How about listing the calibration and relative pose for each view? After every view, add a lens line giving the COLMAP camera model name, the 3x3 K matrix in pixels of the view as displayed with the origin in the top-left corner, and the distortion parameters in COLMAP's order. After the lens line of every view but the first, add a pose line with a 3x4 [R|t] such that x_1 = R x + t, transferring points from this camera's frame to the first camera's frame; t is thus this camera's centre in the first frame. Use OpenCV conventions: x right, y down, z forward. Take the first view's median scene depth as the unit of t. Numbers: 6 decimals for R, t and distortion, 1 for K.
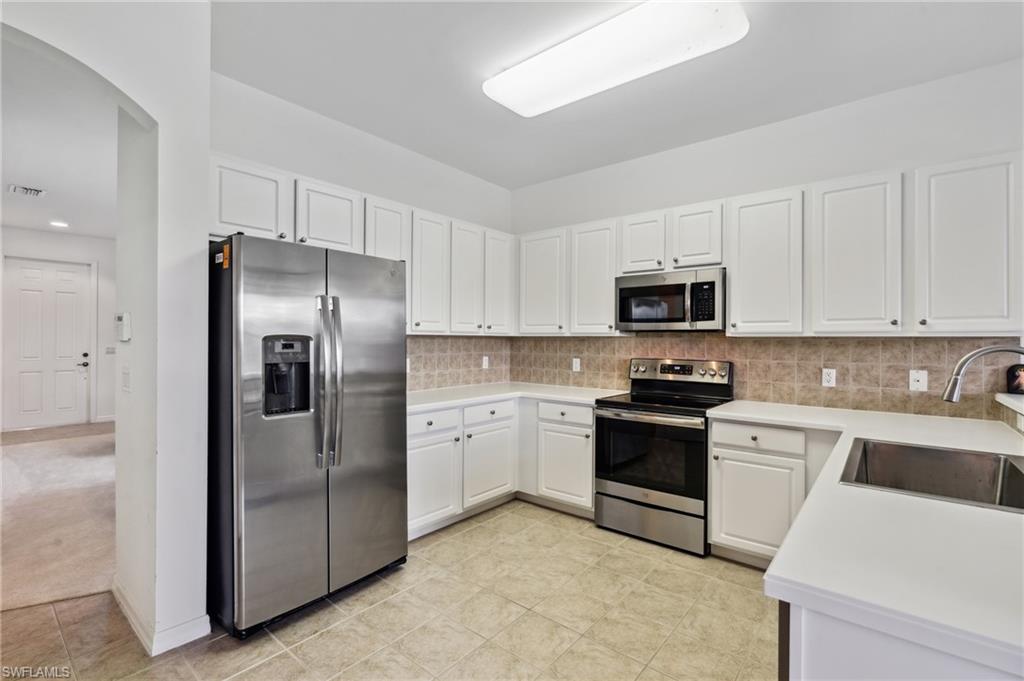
lens RADIAL K [[464.0, 0, 509.7], [0, 464.0, 339.7], [0, 0, 1]] dist [-0.000611, 0.000074]
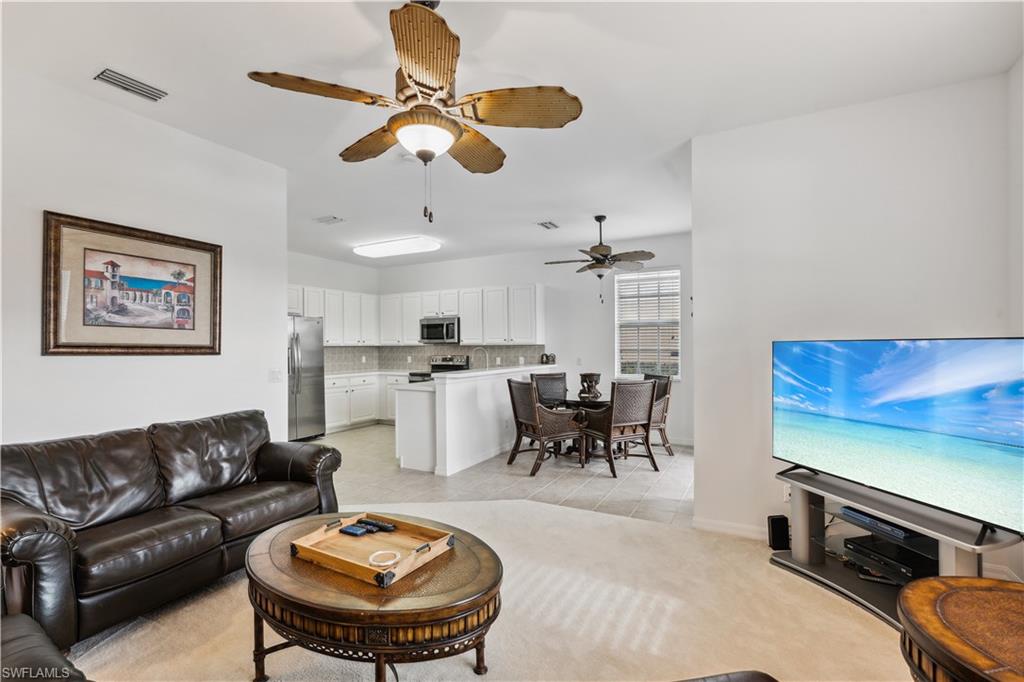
lens RADIAL K [[464.0, 0, 509.7], [0, 464.0, 340.2], [0, 0, 1]] dist [-0.000611, 0.000074]
pose [[0.981359, -0.013807, 0.191687, 0.217499], [0.015098, 0.999872, -0.005275, -0.014668], [-0.191590, 0.008070, 0.981442, -1.271086]]
